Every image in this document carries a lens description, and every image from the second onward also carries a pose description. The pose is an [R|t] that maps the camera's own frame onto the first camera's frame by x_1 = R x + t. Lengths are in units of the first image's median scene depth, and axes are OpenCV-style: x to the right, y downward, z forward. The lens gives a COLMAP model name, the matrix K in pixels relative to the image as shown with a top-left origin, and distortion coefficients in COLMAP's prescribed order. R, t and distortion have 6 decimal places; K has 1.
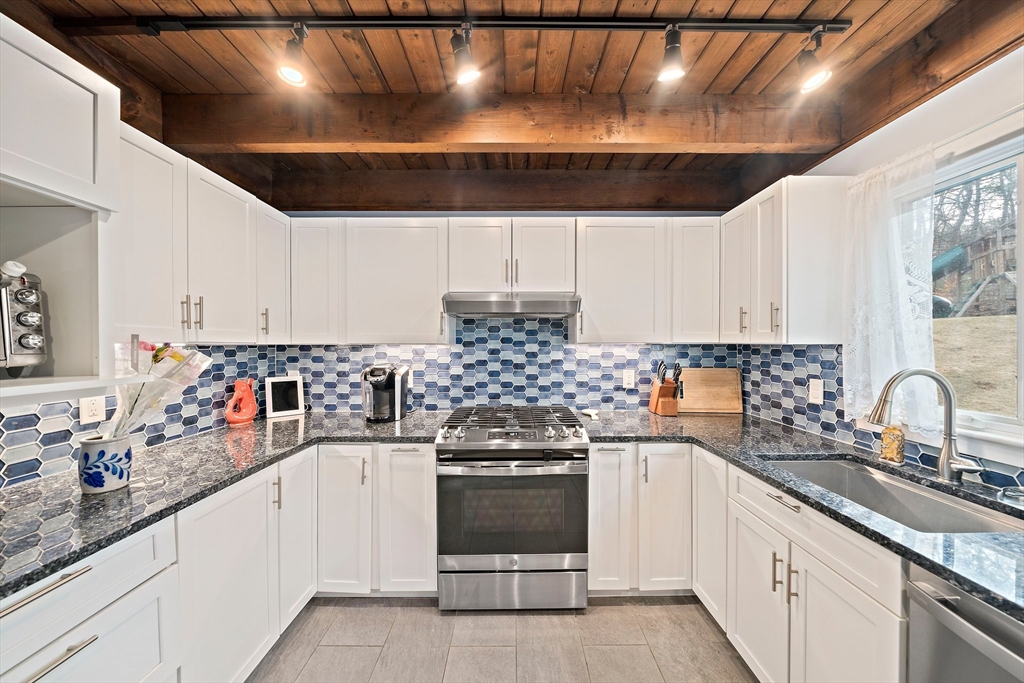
lens RADIAL K [[358.7, 0, 506.7], [0, 358.7, 341.6], [0, 0, 1]] dist [-0.012276, 0.000240]
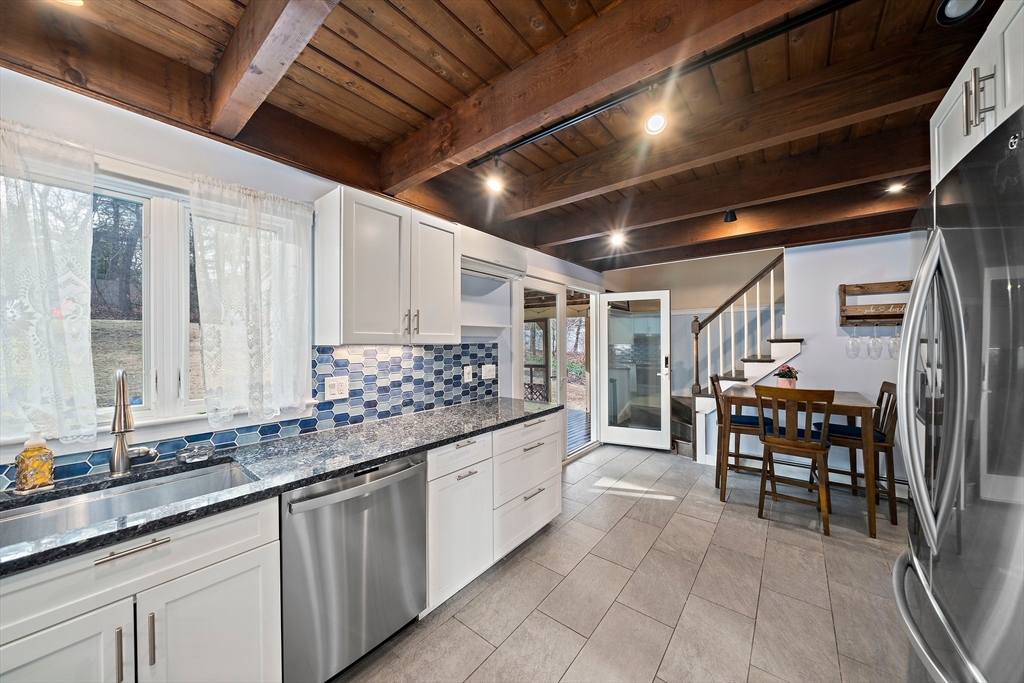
lens RADIAL K [[358.7, 0, 512.9], [0, 358.7, 340.3], [0, 0, 1]] dist [-0.012276, 0.000240]
pose [[-0.787929, 0.009059, 0.615699, -0.223644], [0.003899, 0.999945, -0.009722, 0.001345], [-0.615753, -0.005260, -0.787921, 0.719444]]
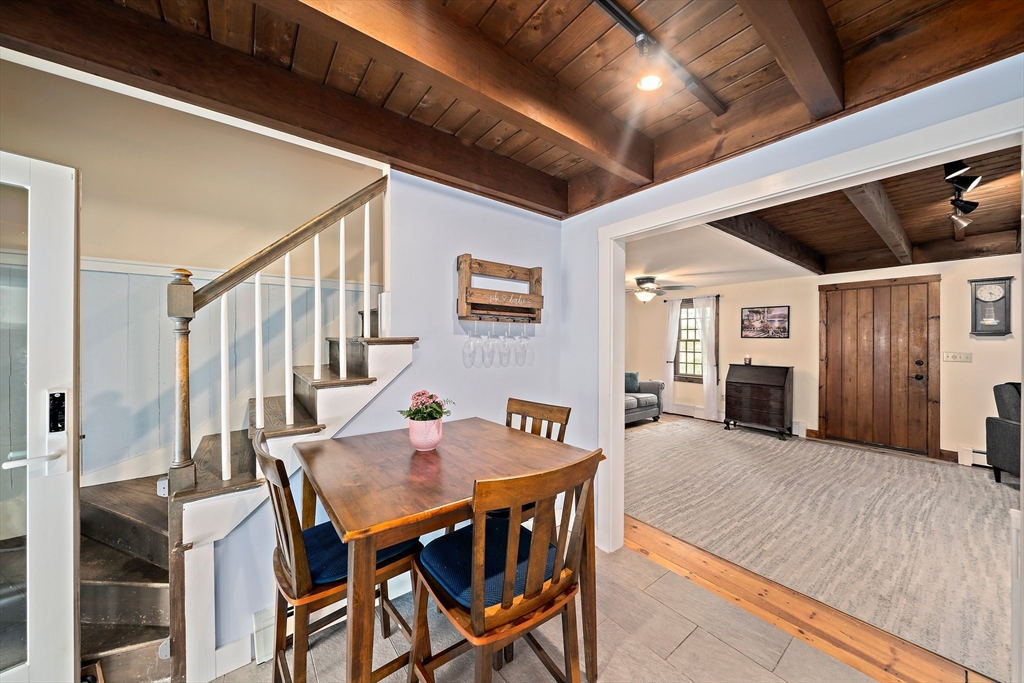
lens RADIAL K [[358.7, 0, 520.4], [0, 358.7, 343.0], [0, 0, 1]] dist [-0.012276, 0.000240]
pose [[-0.788658, 0.002806, -0.614826, 0.133734], [0.004619, 0.999988, -0.001361, -0.000528], [0.614815, -0.003913, -0.788661, -0.641928]]
